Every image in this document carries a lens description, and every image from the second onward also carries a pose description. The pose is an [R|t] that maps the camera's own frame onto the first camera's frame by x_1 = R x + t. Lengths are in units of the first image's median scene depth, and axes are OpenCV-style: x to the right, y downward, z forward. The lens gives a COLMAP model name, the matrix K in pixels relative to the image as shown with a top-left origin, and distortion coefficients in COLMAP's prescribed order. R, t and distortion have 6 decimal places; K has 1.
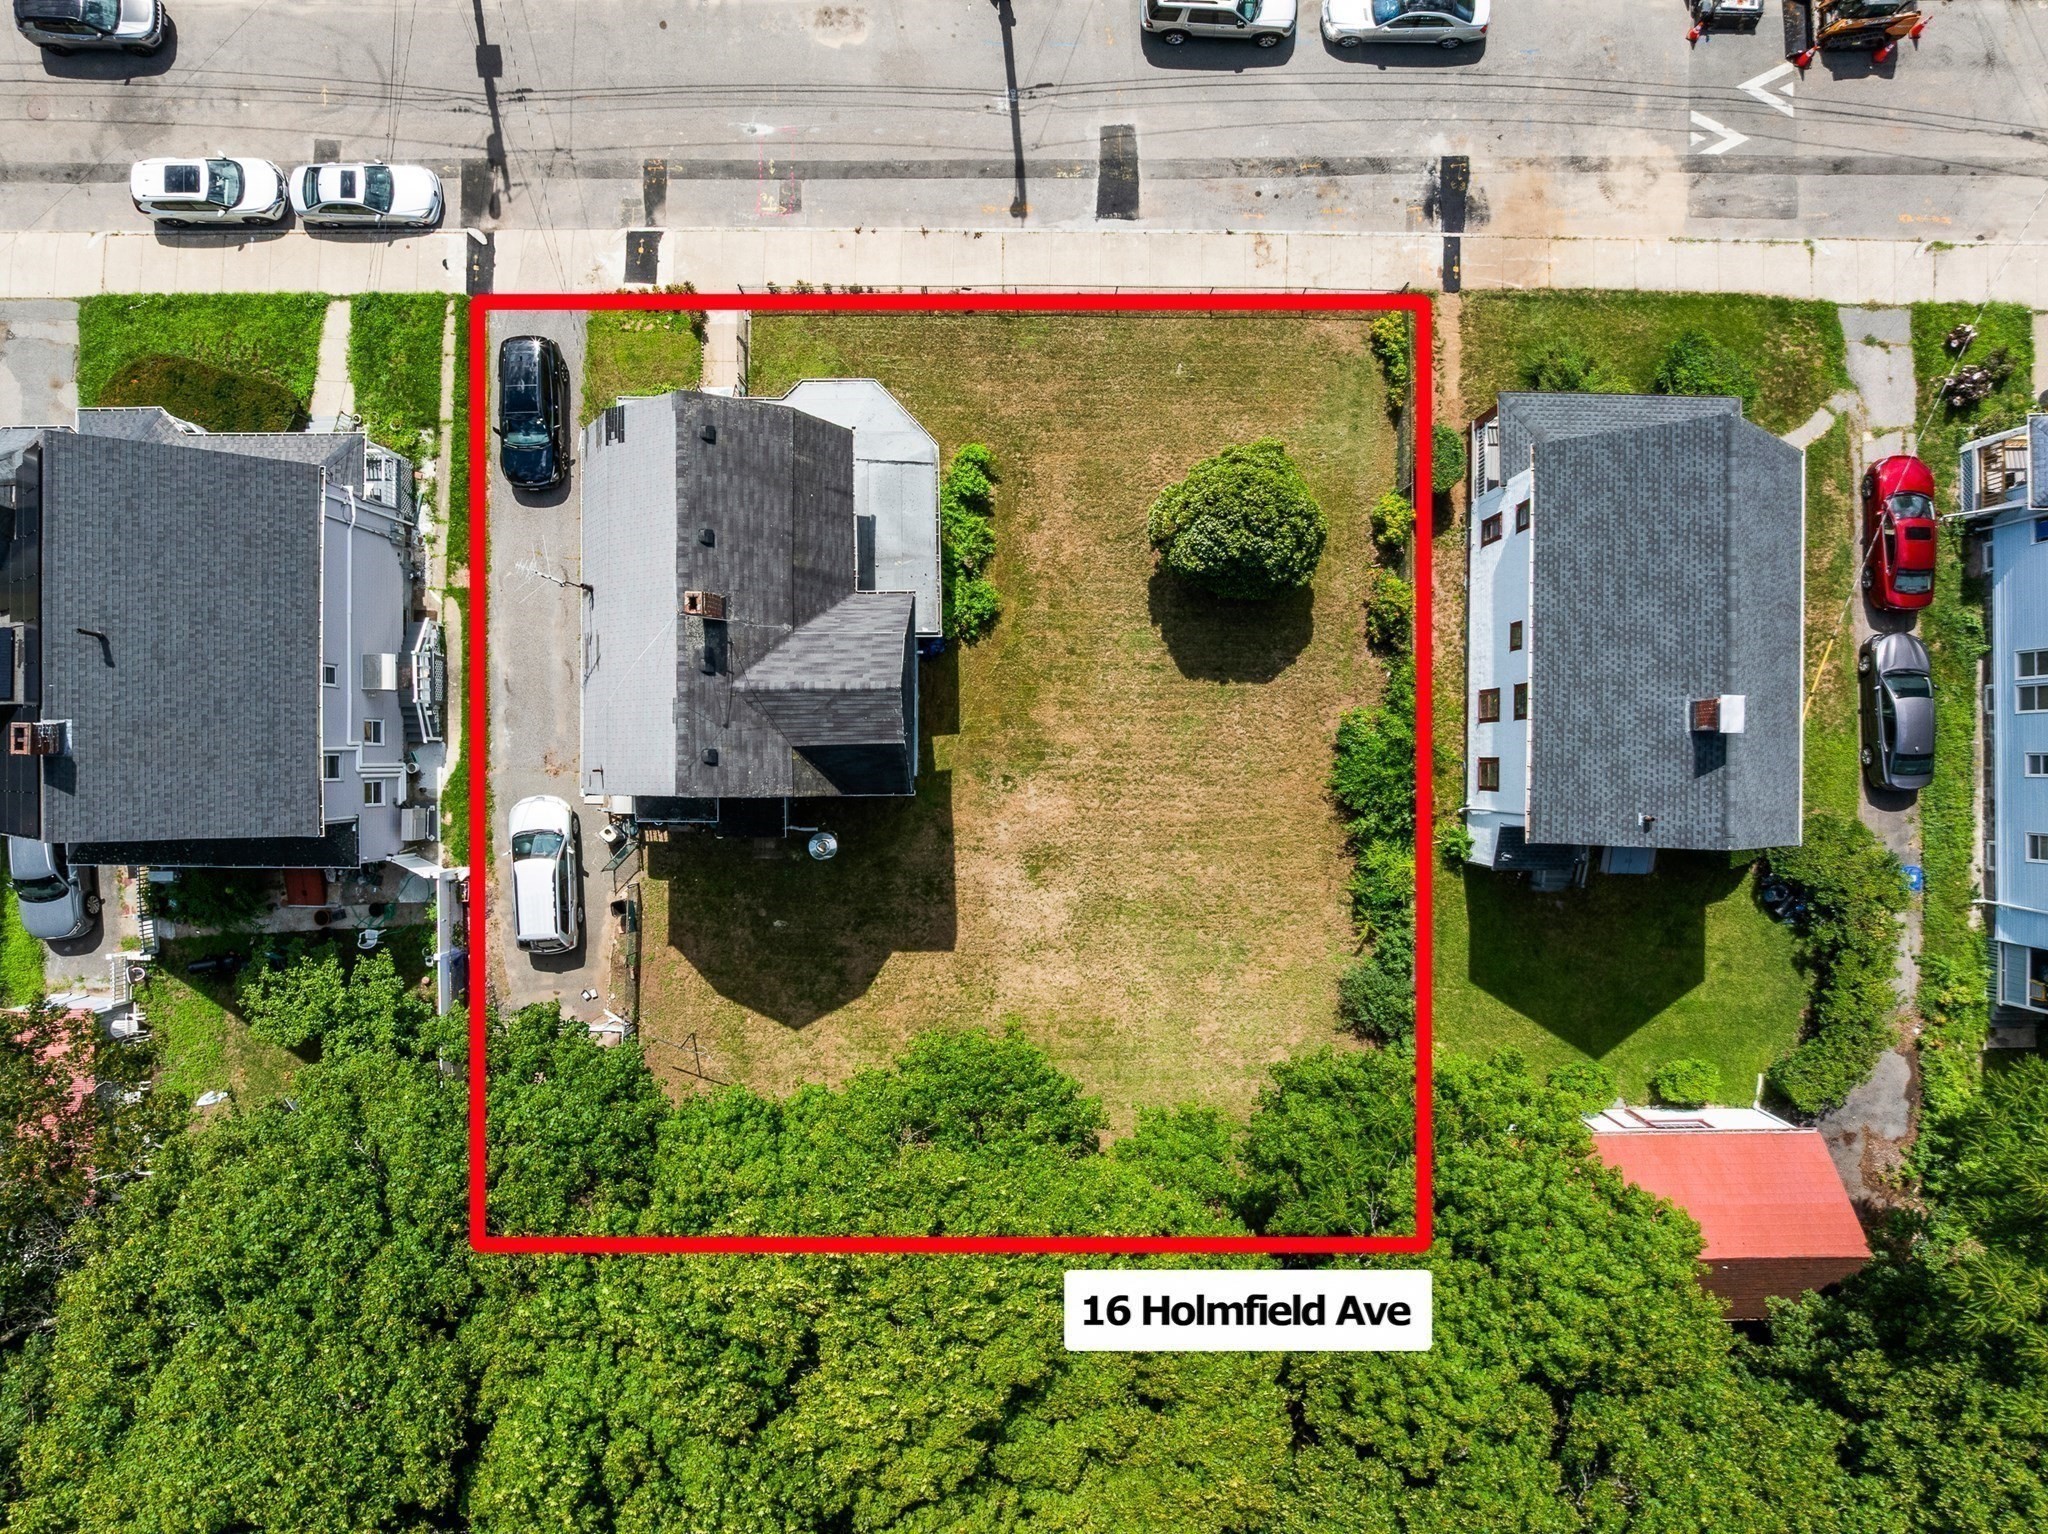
lens RADIAL K [[1437.2, 0, 1024.0], [0, 1437.2, 767.0], [0, 0, 1]] dist [-0.036047, -0.001425]
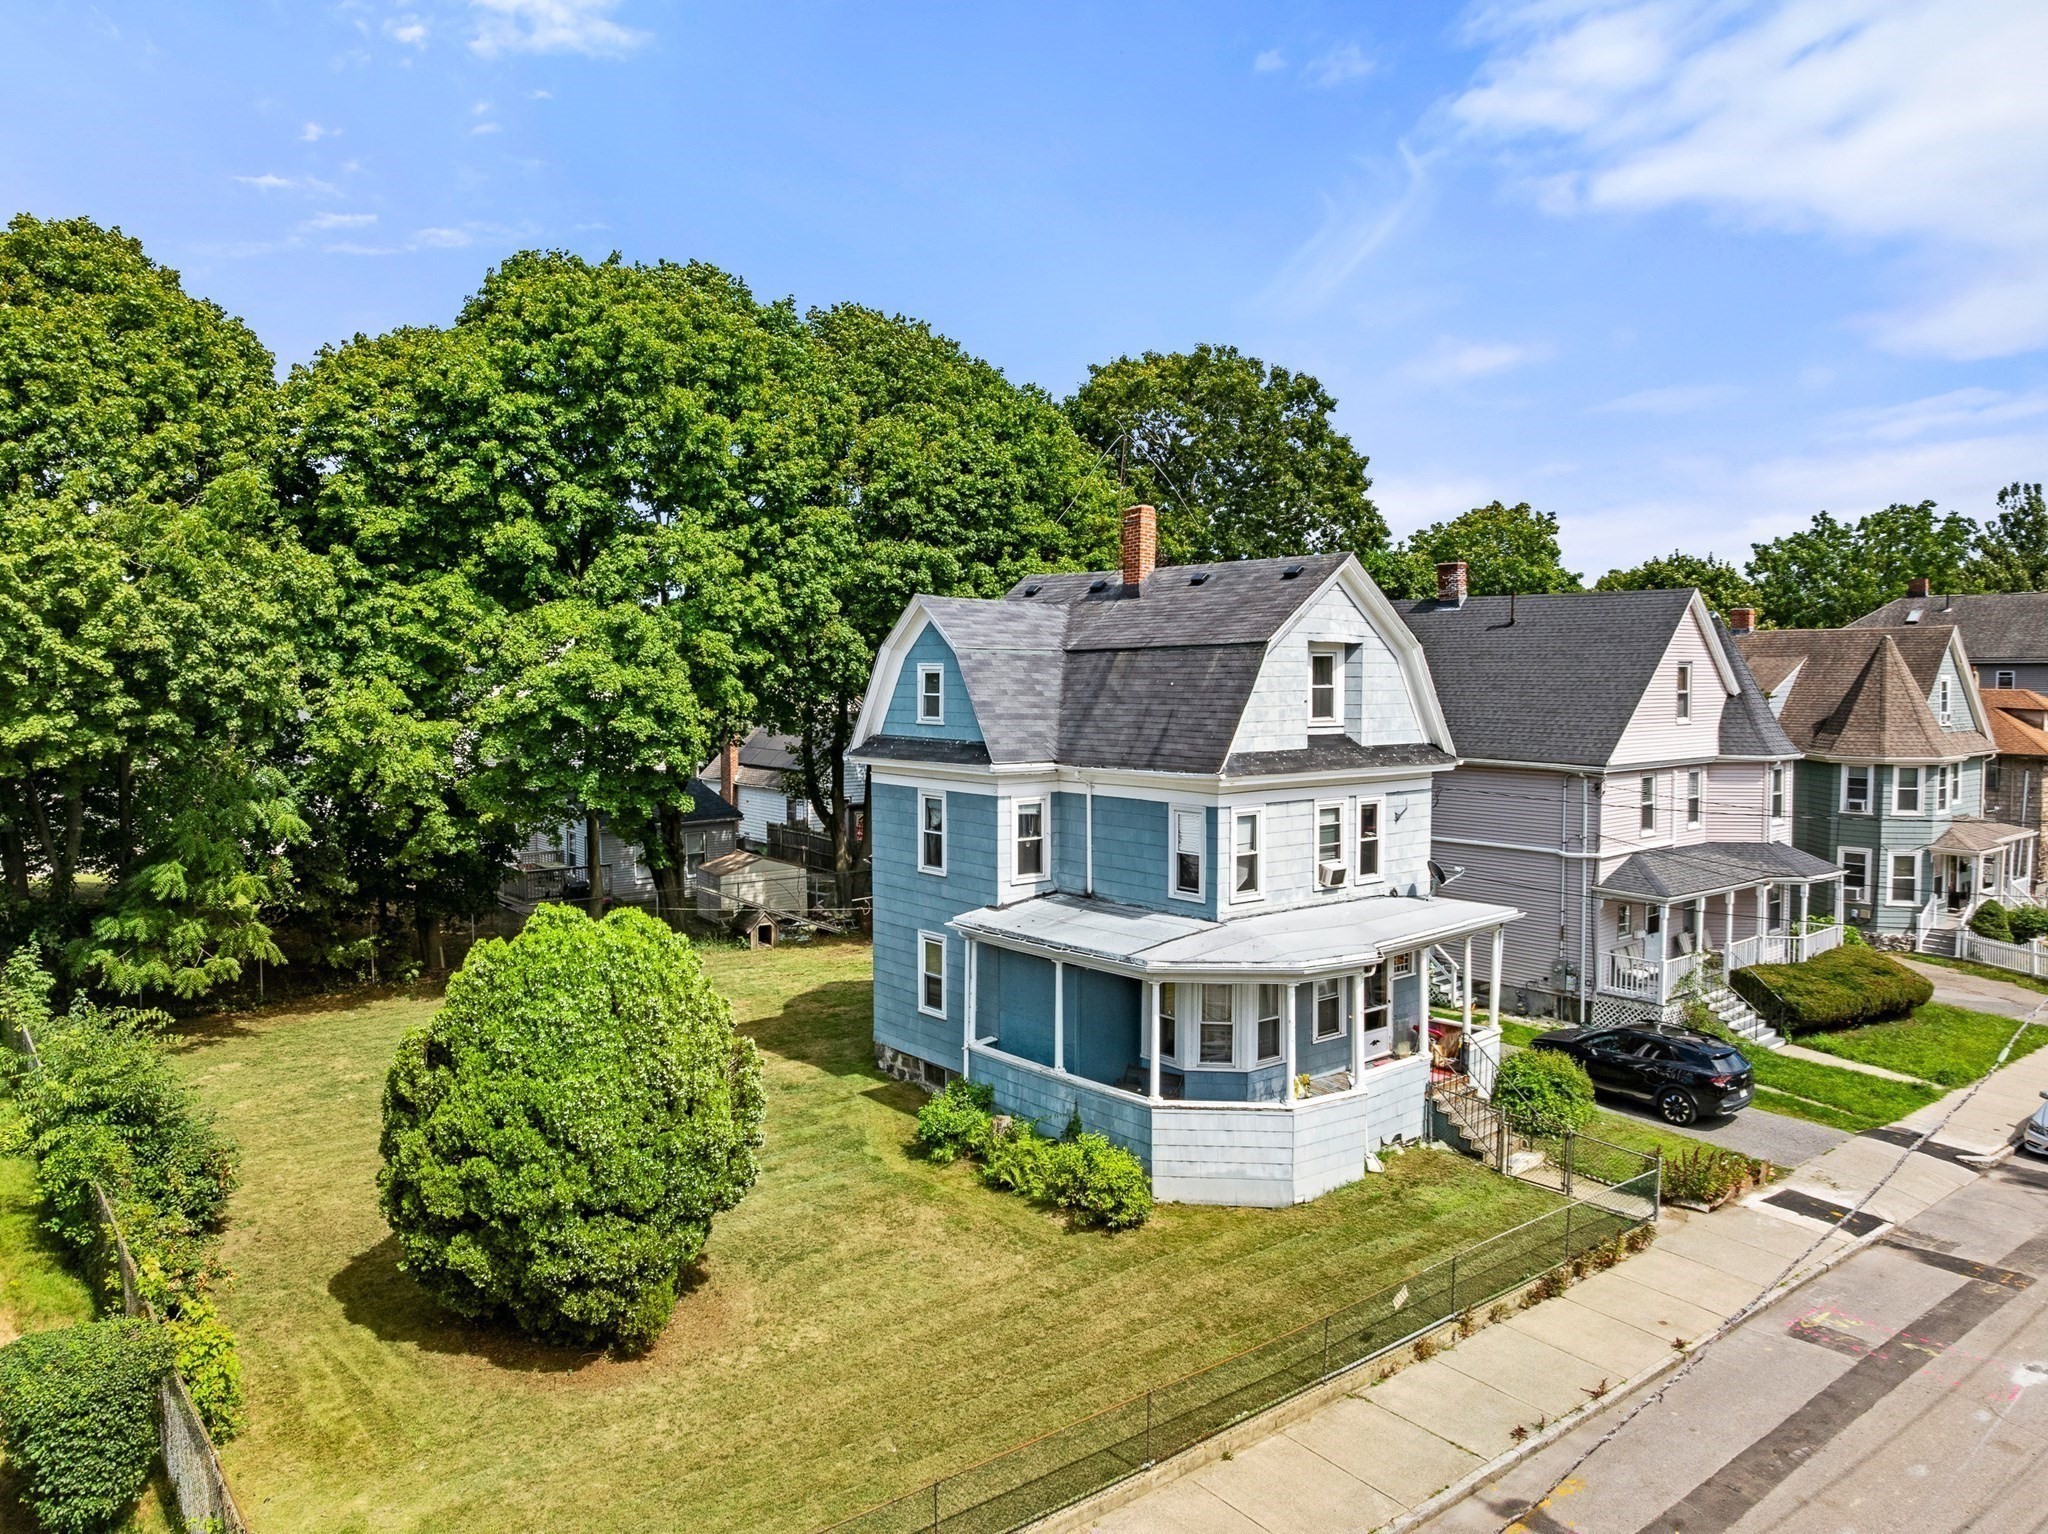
lens RADIAL K [[1448.7, 0, 1071.7], [0, 1448.7, 759.1], [0, 0, 1]] dist [-0.003841, -0.002679]
pose [[-0.754979, 0.047578, -0.654021, 0.305678], [-0.655735, -0.048286, 0.753445, -0.579149], [0.004268, 0.997700, 0.067653, 0.790107]]
